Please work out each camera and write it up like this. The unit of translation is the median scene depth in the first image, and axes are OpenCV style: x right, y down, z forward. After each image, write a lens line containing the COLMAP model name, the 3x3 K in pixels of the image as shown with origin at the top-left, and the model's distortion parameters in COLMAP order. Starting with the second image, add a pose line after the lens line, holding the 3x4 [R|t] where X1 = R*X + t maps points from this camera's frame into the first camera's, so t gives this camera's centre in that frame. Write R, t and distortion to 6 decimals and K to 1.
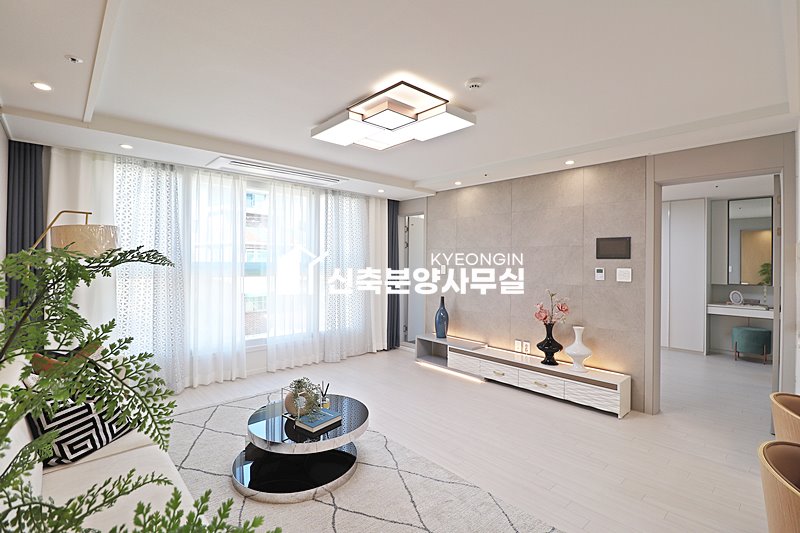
lens RADIAL K [[377.0, 0, 398.1], [0, 377.0, 260.4], [0, 0, 1]] dist [-0.022547, -0.000856]
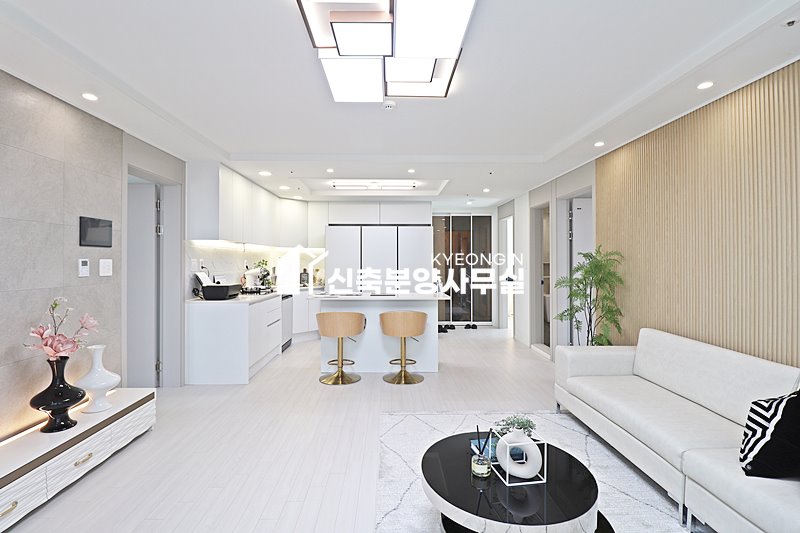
lens RADIAL K [[377.0, 0, 398.1], [0, 377.0, 260.4], [0, 0, 1]] dist [-0.022547, -0.000856]
pose [[-0.756042, -0.005791, 0.654498, -0.257763], [-0.006461, 0.999978, 0.001384, 0.012364], [-0.654491, -0.003182, -0.756063, 0.795007]]
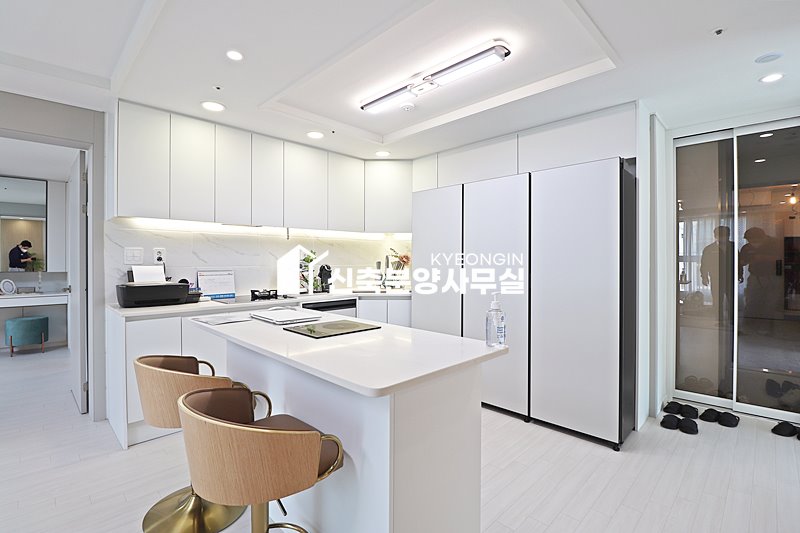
lens RADIAL K [[370.8, 0, 397.6], [0, 370.8, 262.9], [0, 0, 1]] dist [-0.023575, -0.000732]
pose [[-0.050330, -0.015227, 0.998617, 0.004622], [-0.004049, 0.999879, 0.015043, 0.028247], [-0.998724, -0.003286, -0.050386, 0.115368]]
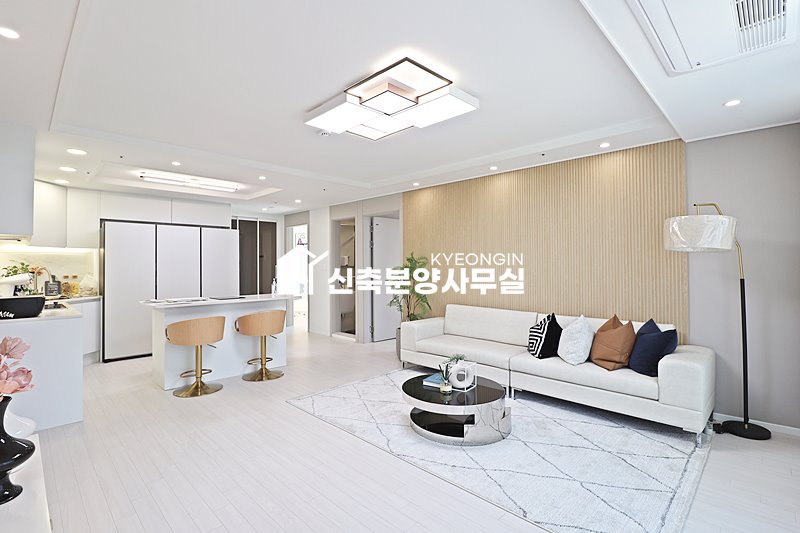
lens RADIAL K [[370.8, 0, 397.6], [0, 370.8, 262.9], [0, 0, 1]] dist [-0.023575, -0.000732]
pose [[-0.998728, -0.002662, -0.050357, -0.009383], [-0.002281, 0.999968, -0.007606, 0.018515], [0.050376, -0.007481, -0.998702, 1.015091]]
